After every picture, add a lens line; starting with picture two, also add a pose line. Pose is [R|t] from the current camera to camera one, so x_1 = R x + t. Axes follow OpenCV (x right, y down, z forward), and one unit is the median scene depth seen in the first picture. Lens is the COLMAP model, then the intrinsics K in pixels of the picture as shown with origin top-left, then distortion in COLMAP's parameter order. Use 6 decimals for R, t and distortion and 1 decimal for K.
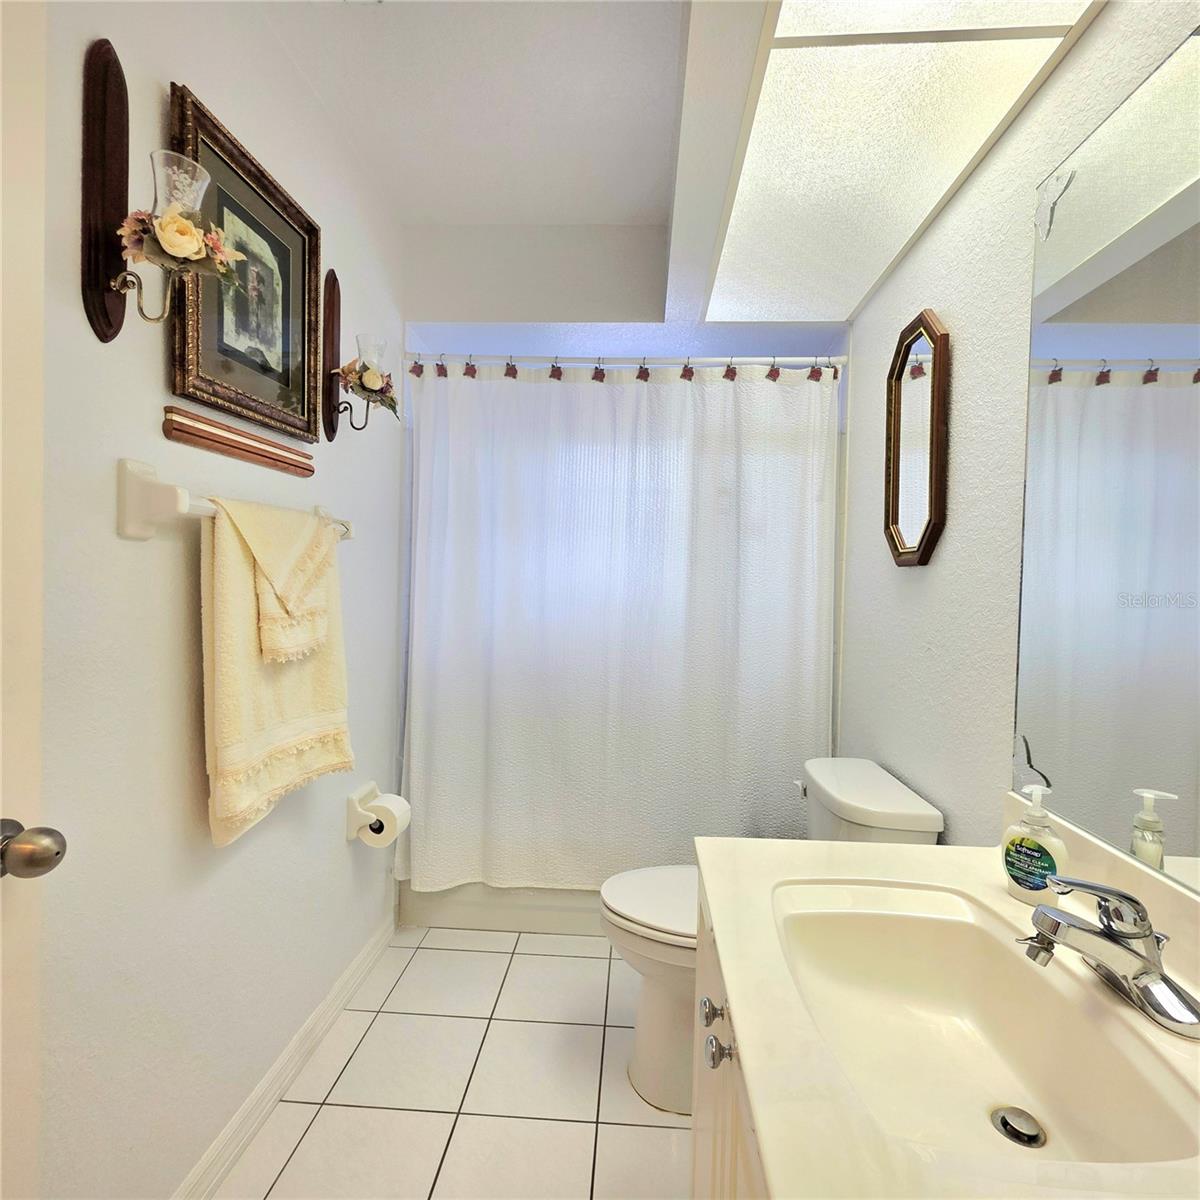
lens RADIAL K [[638.5, 0, 600.0], [0, 638.5, 600.0], [0, 0, 1]] dist [-0.001202, -0.001187]
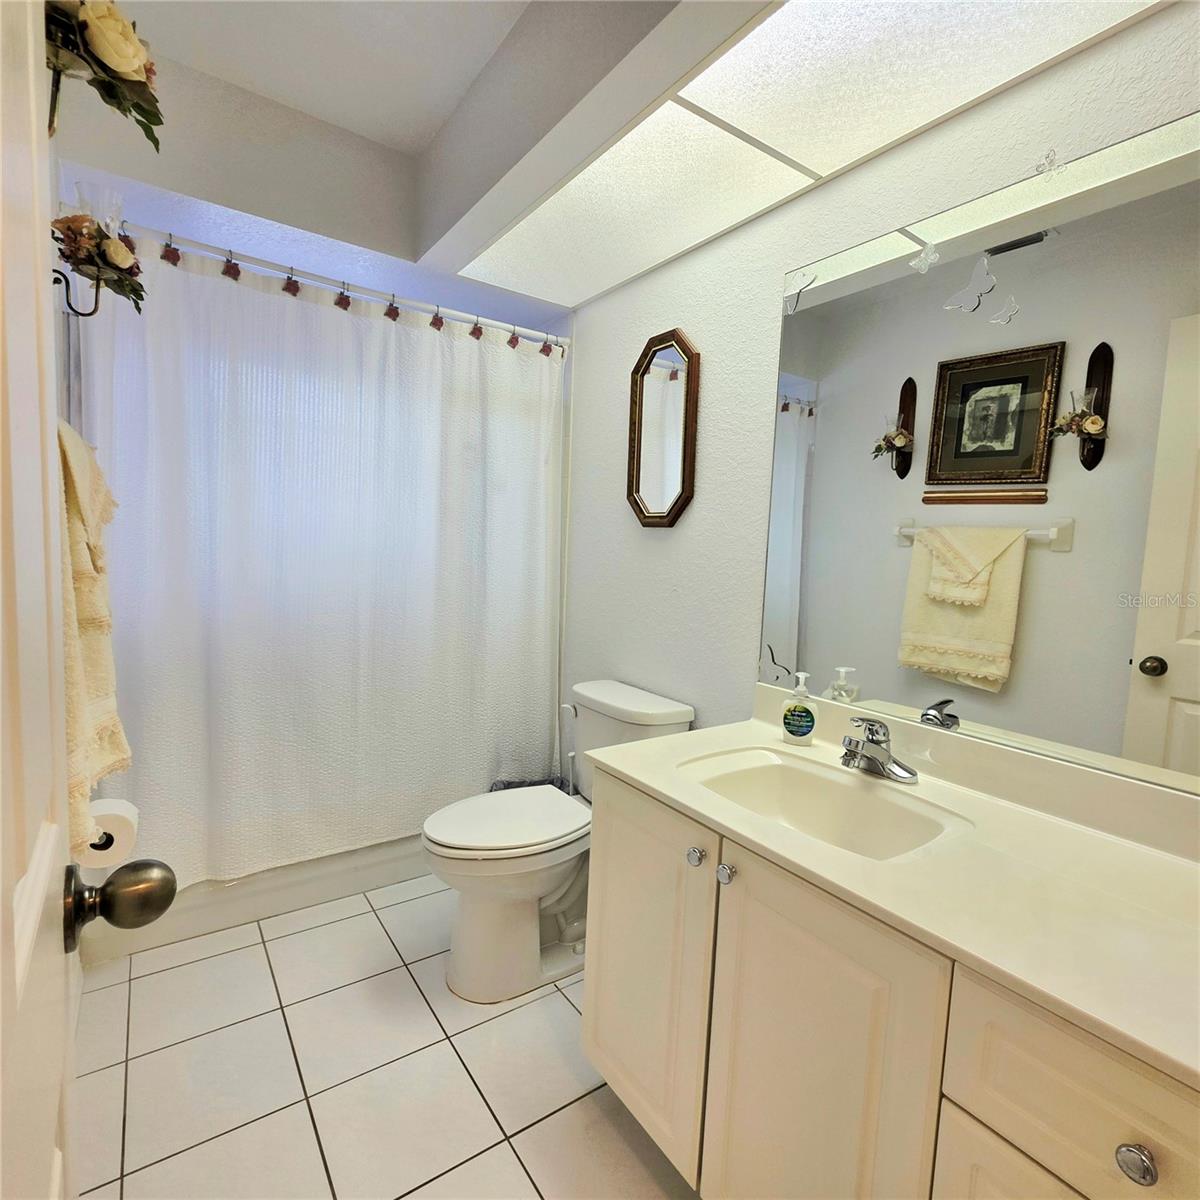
lens RADIAL K [[644.9, 0, 595.8], [0, 644.9, 601.8], [0, 0, 1]] dist [0.001782, -0.002034]
pose [[0.783337, -0.043277, 0.620089, -0.322852], [-0.010365, 0.996525, 0.082643, -0.006699], [-0.621511, -0.071164, 0.780166, 0.031249]]
